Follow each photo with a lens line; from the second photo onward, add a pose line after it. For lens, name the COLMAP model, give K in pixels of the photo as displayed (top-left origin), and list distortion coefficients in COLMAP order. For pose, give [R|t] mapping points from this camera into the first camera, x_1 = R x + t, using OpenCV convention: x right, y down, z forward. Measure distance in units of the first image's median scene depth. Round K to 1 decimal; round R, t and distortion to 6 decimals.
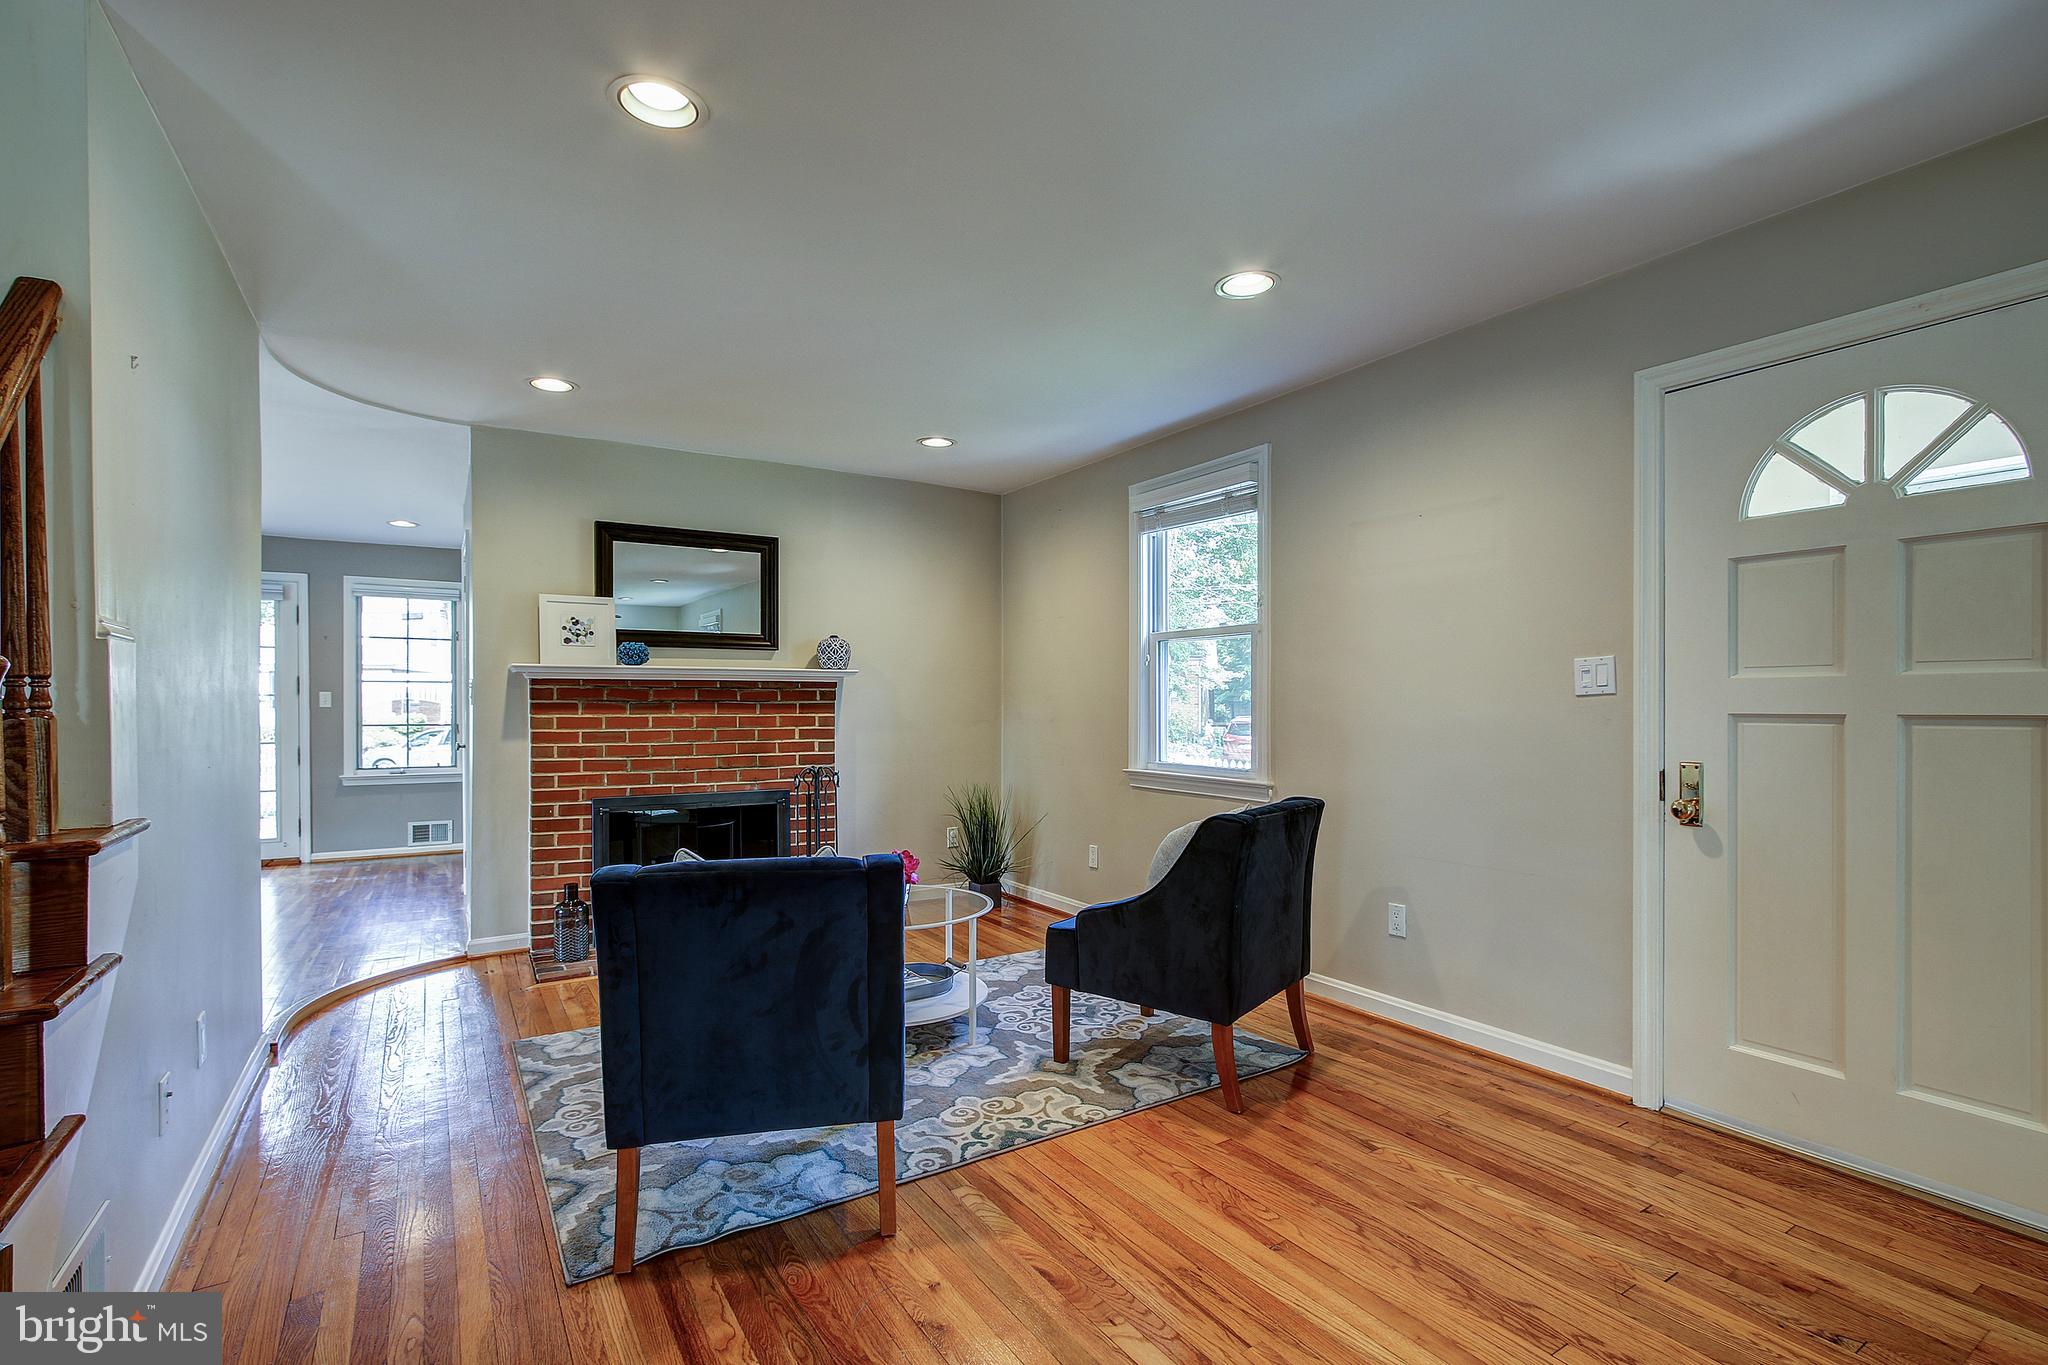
lens RADIAL K [[951.6, 0, 1019.0], [0, 951.6, 706.6], [0, 0, 1]] dist [-0.014167, 0.008341]
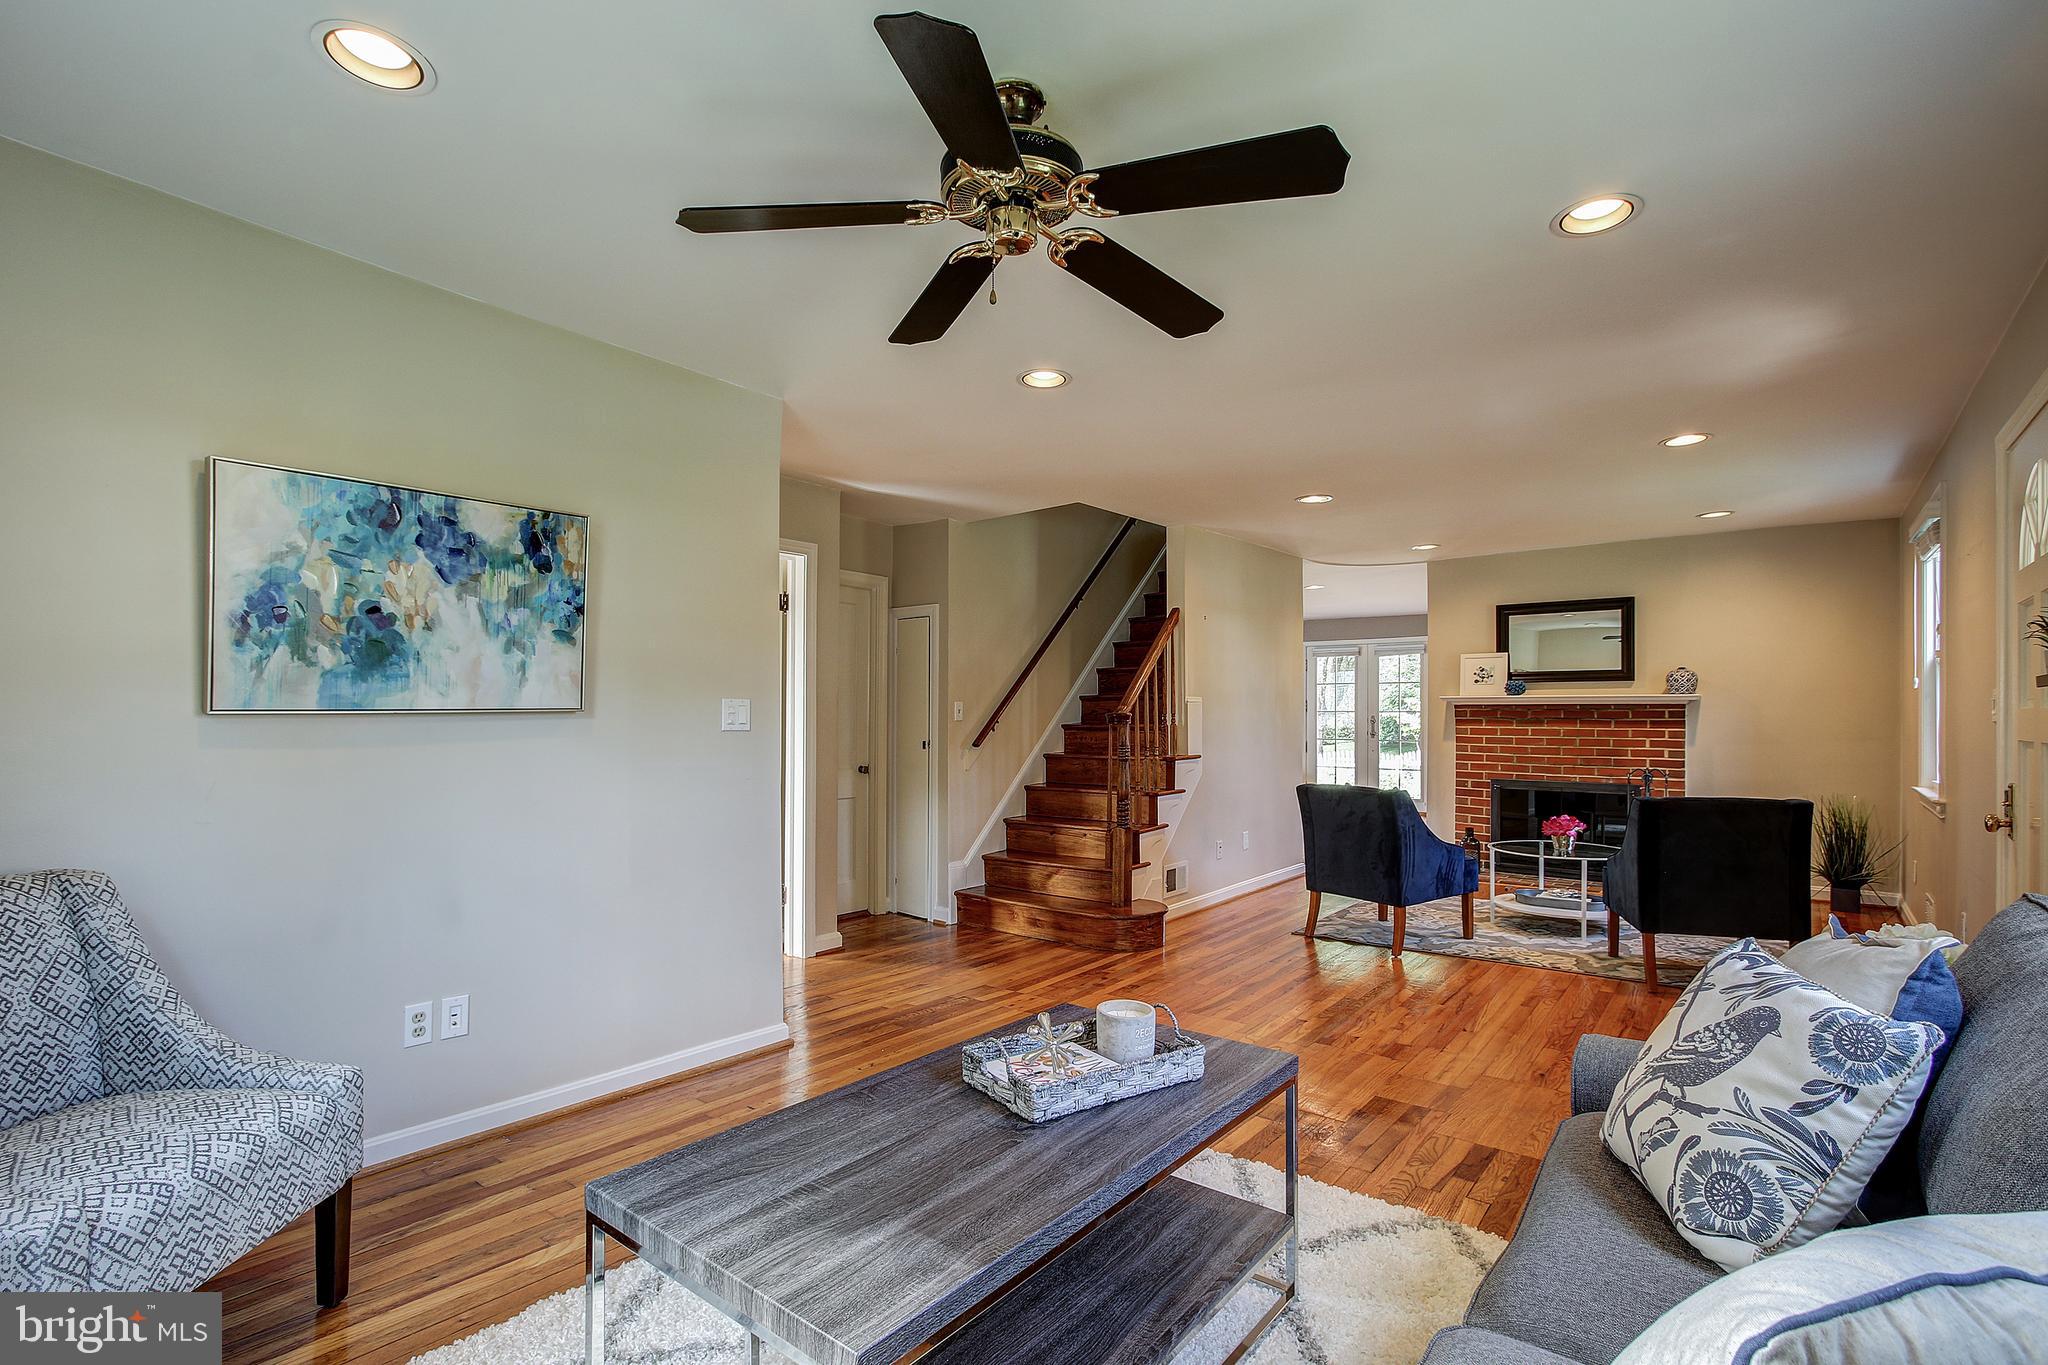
lens RADIAL K [[950.6, 0, 1027.2], [0, 950.6, 712.9], [0, 0, 1]] dist [-0.012024, -0.000265]
pose [[0.332825, 0.001565, -0.942987, 0.919174], [-0.004612, 0.999989, 0.000031, -0.012816], [0.942977, 0.004339, 0.332829, -0.318338]]
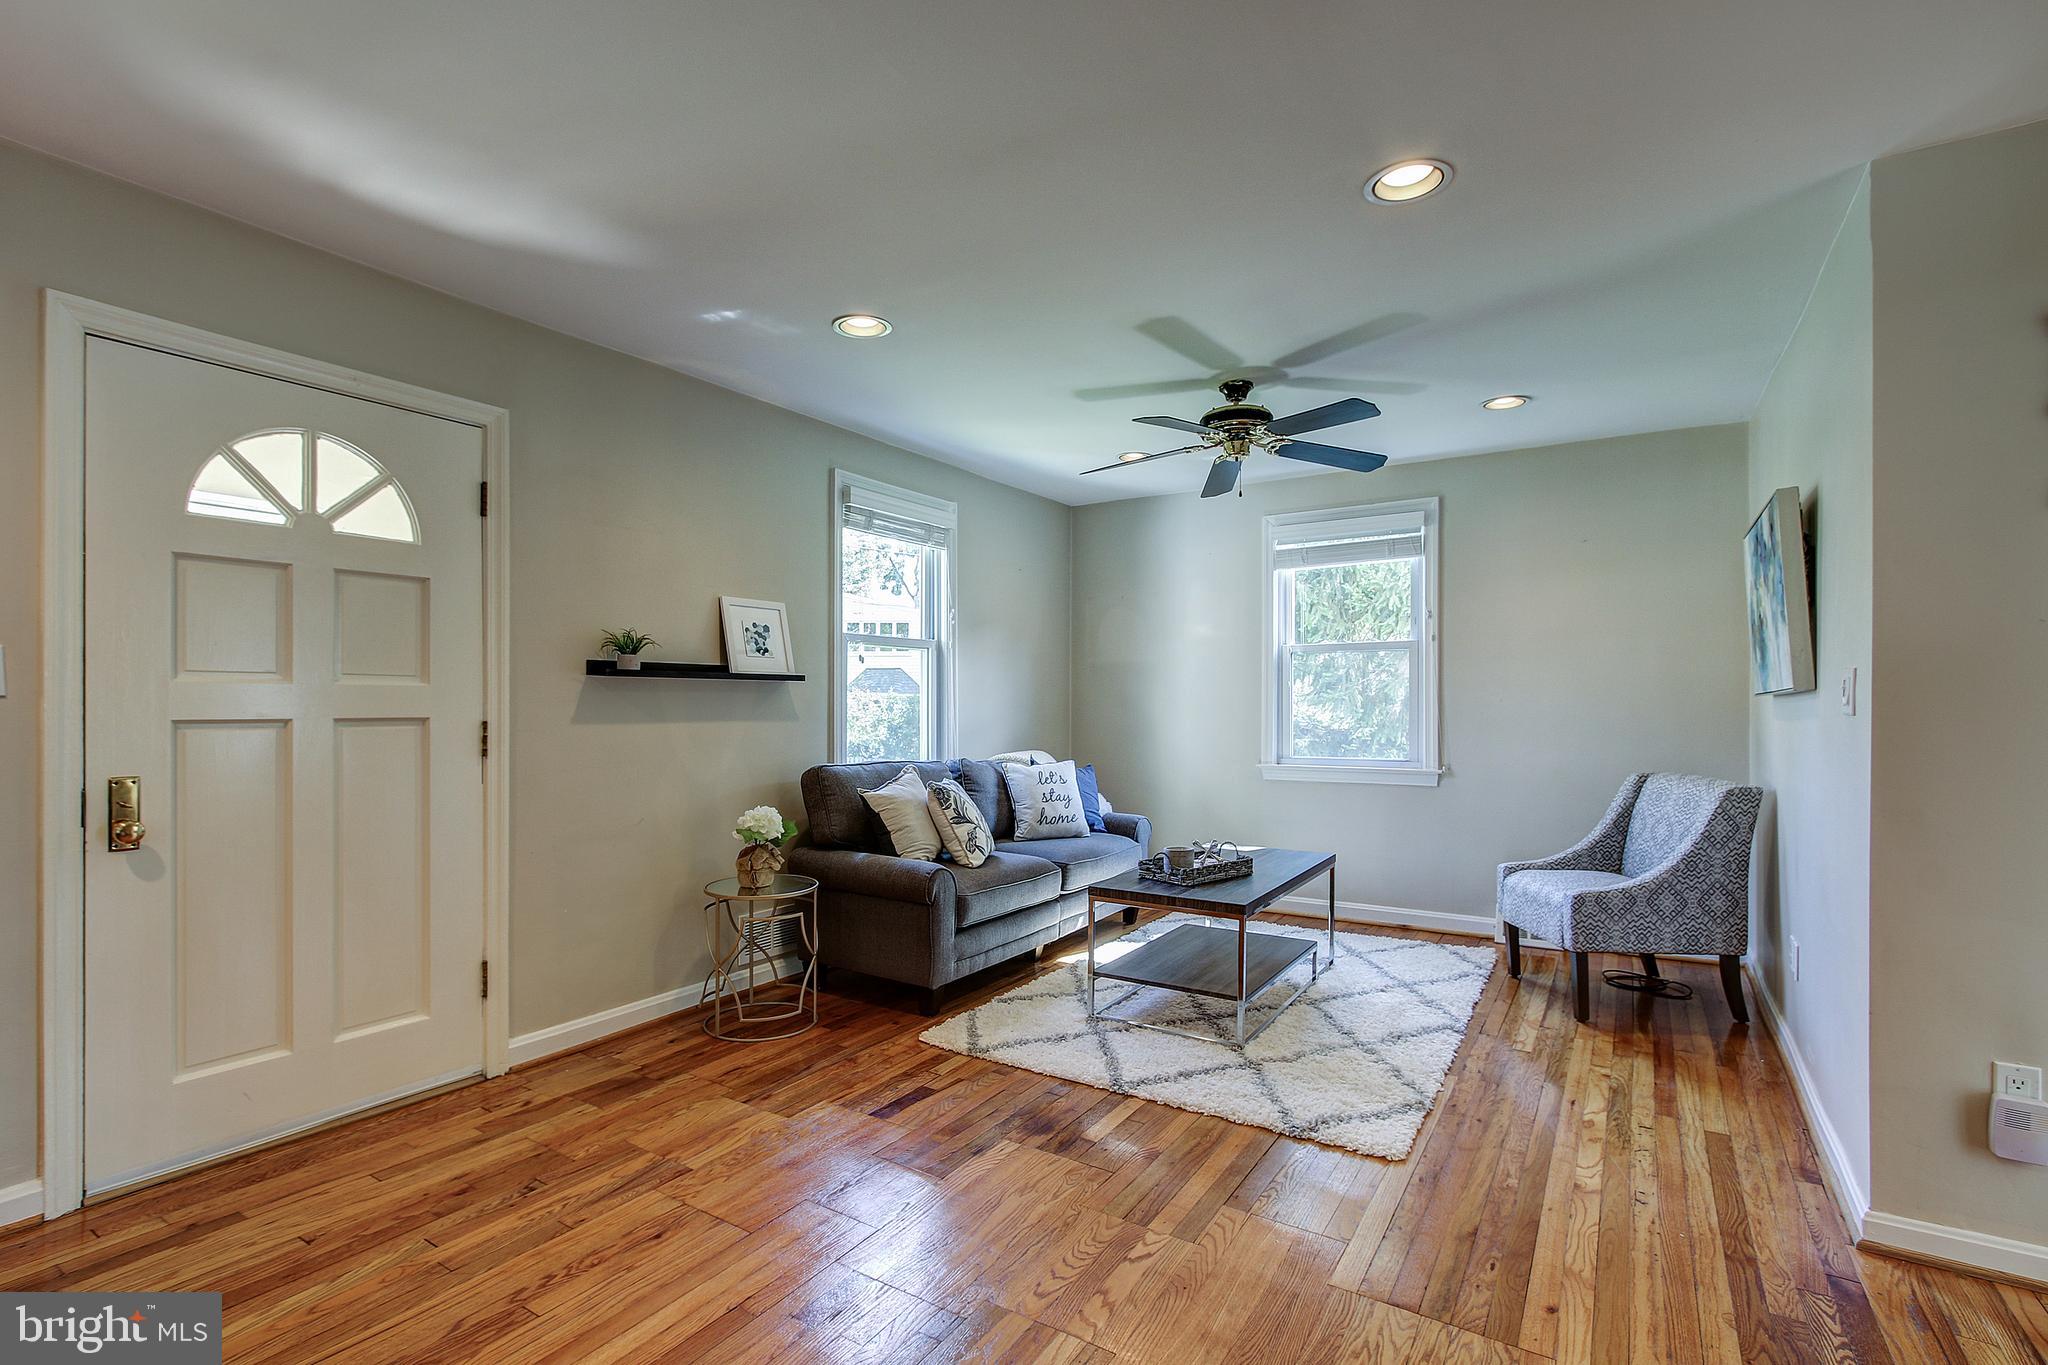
lens RADIAL K [[944.2, 0, 1029.4], [0, 944.2, 705.4], [0, 0, 1]] dist [-0.012394, 0.001541]
pose [[-0.433419, 0.002272, 0.901190, -0.279360], [0.002474, 0.999996, -0.001332, -0.002283], [-0.901189, 0.001653, -0.433422, 0.419032]]
